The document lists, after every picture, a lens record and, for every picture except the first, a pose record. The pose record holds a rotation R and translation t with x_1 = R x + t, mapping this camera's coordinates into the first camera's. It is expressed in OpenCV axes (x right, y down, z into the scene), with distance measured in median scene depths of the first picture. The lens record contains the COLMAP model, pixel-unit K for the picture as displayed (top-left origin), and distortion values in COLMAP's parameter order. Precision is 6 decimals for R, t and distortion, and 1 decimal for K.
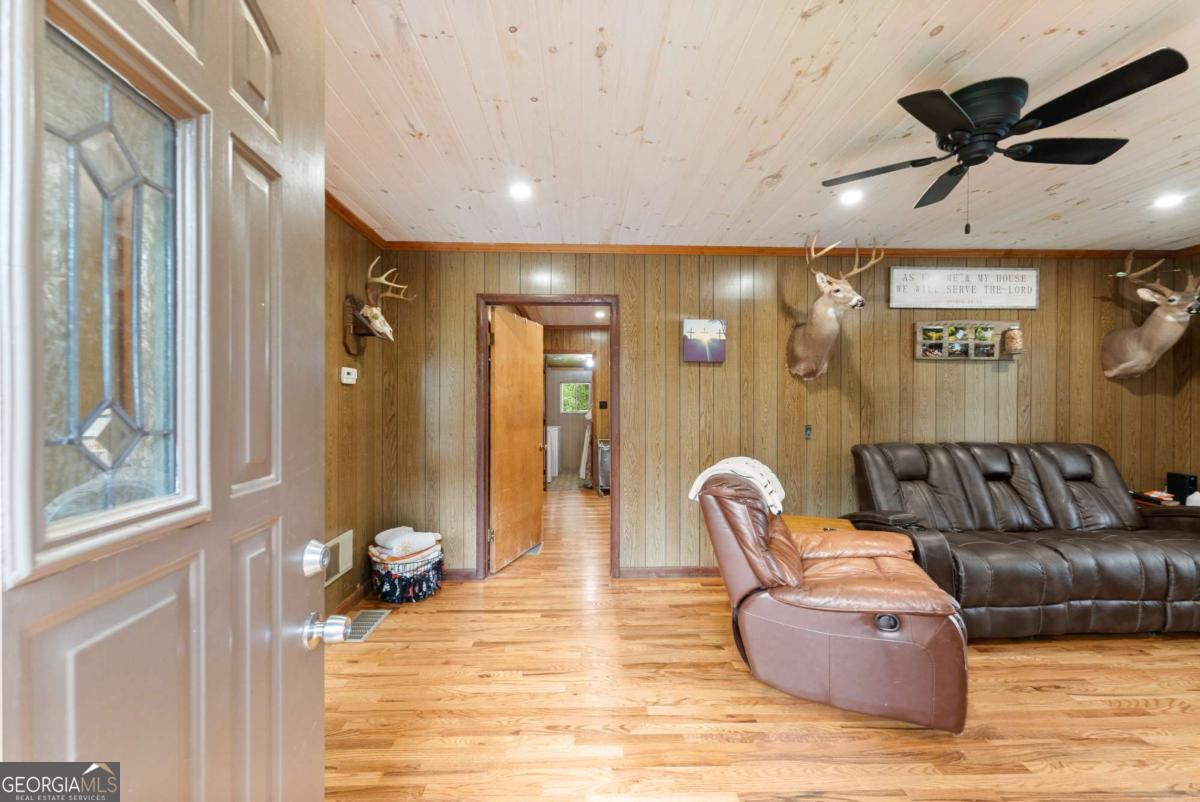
lens RADIAL K [[479.9, 0, 598.6], [0, 479.9, 406.6], [0, 0, 1]] dist [0.000156, -0.000095]
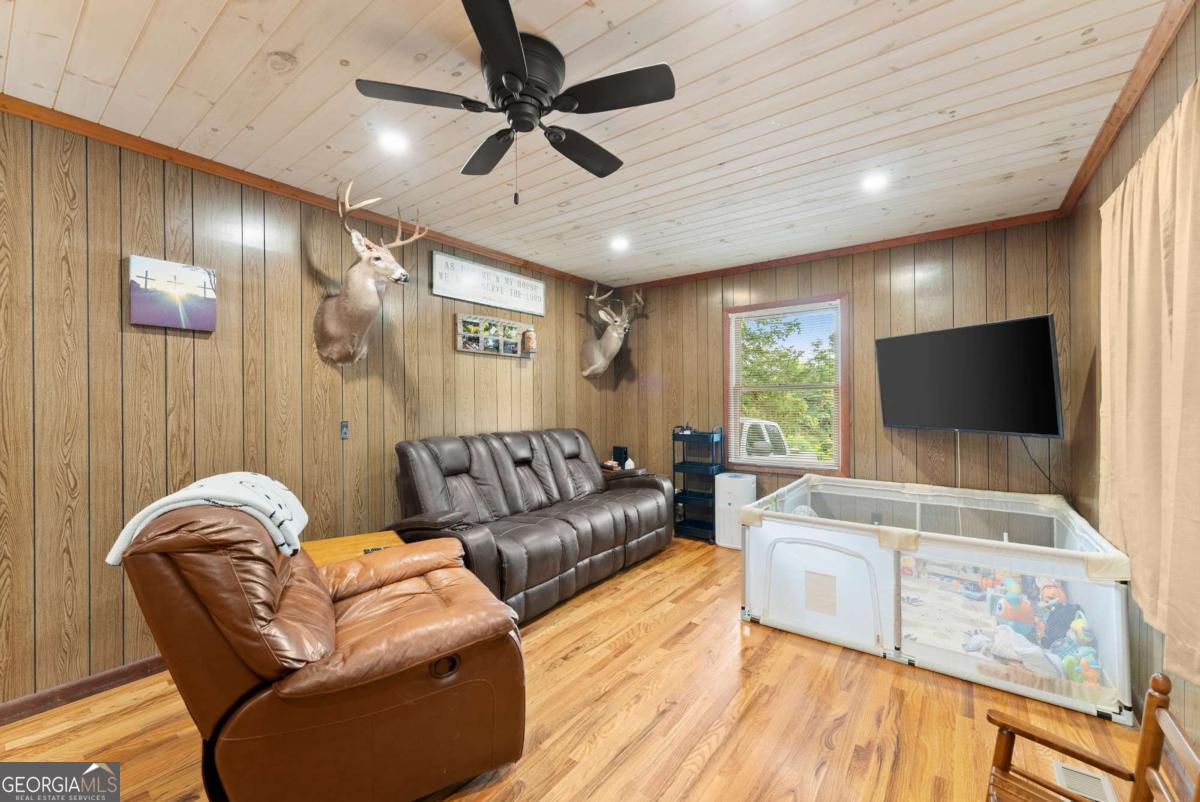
lens RADIAL K [[479.9, 0, 593.0], [0, 479.9, 402.7], [0, 0, 1]] dist [0.000156, -0.000095]
pose [[0.636395, -0.006401, 0.771337, 0.086731], [0.010990, 0.999939, -0.000768, 0.013080], [-0.771285, 0.008966, 0.636427, 0.175826]]
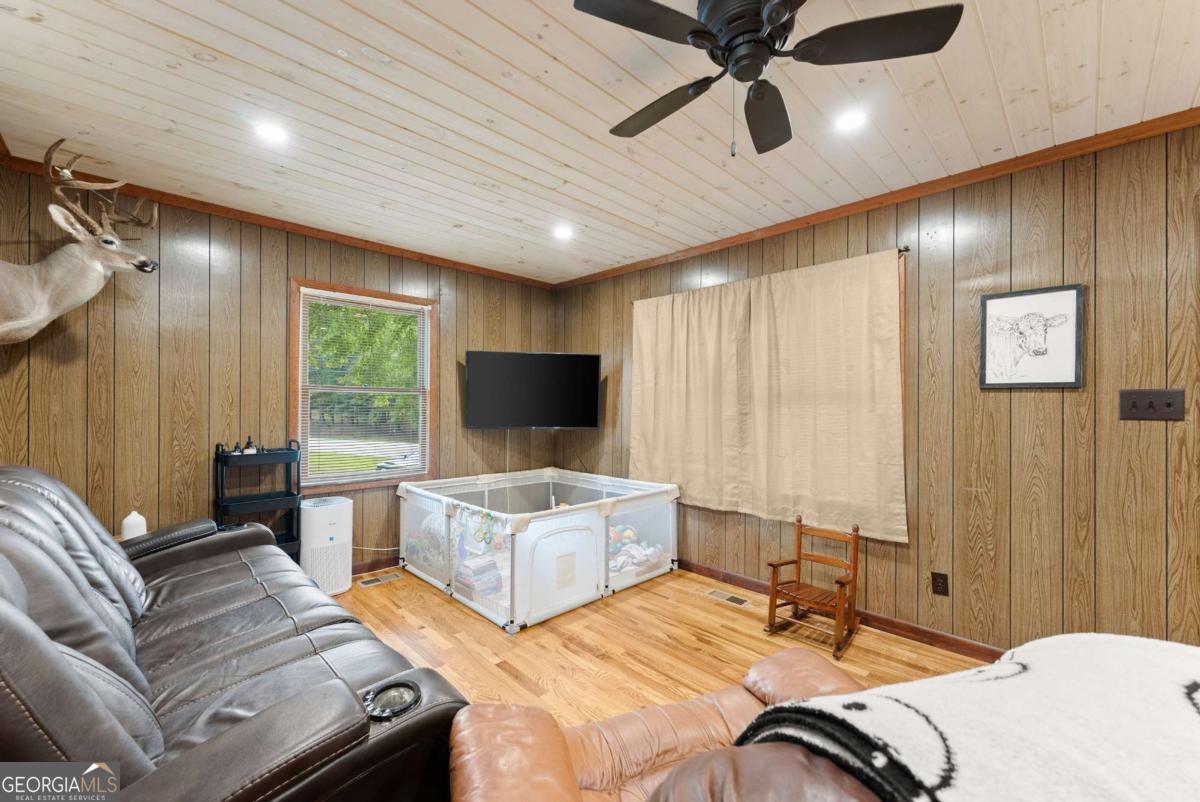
lens RADIAL K [[479.9, 0, 593.6], [0, 479.9, 403.9], [0, 0, 1]] dist [0.000156, -0.000095]
pose [[-0.671847, -0.001448, 0.740689, 0.214885], [-0.000766, 0.999999, 0.001259, 0.009653], [-0.740690, 0.000278, -0.671847, 0.951733]]
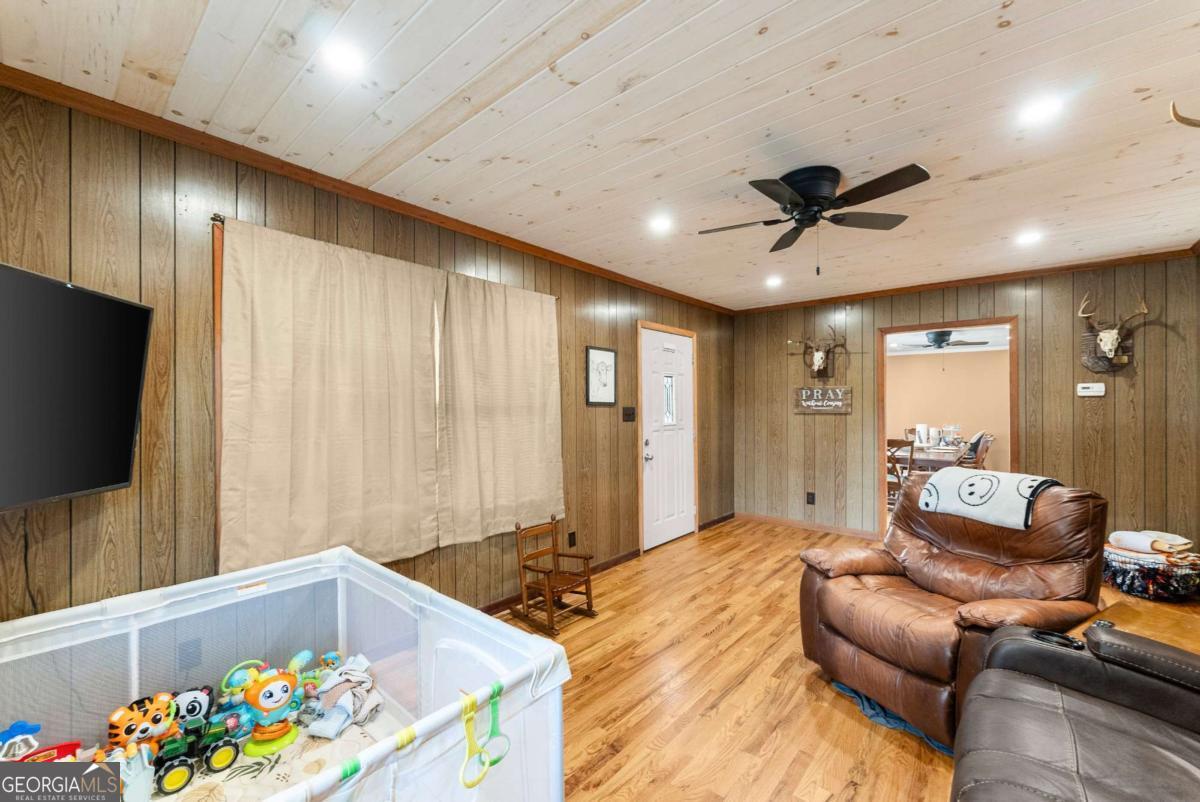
lens RADIAL K [[479.9, 0, 593.8], [0, 479.9, 407.7], [0, 0, 1]] dist [0.000156, -0.000095]
pose [[-0.678987, 0.000062, -0.734150, 1.189710], [-0.001778, 0.999997, 0.001729, -0.008390], [0.734148, 0.002480, -0.678985, 0.815958]]
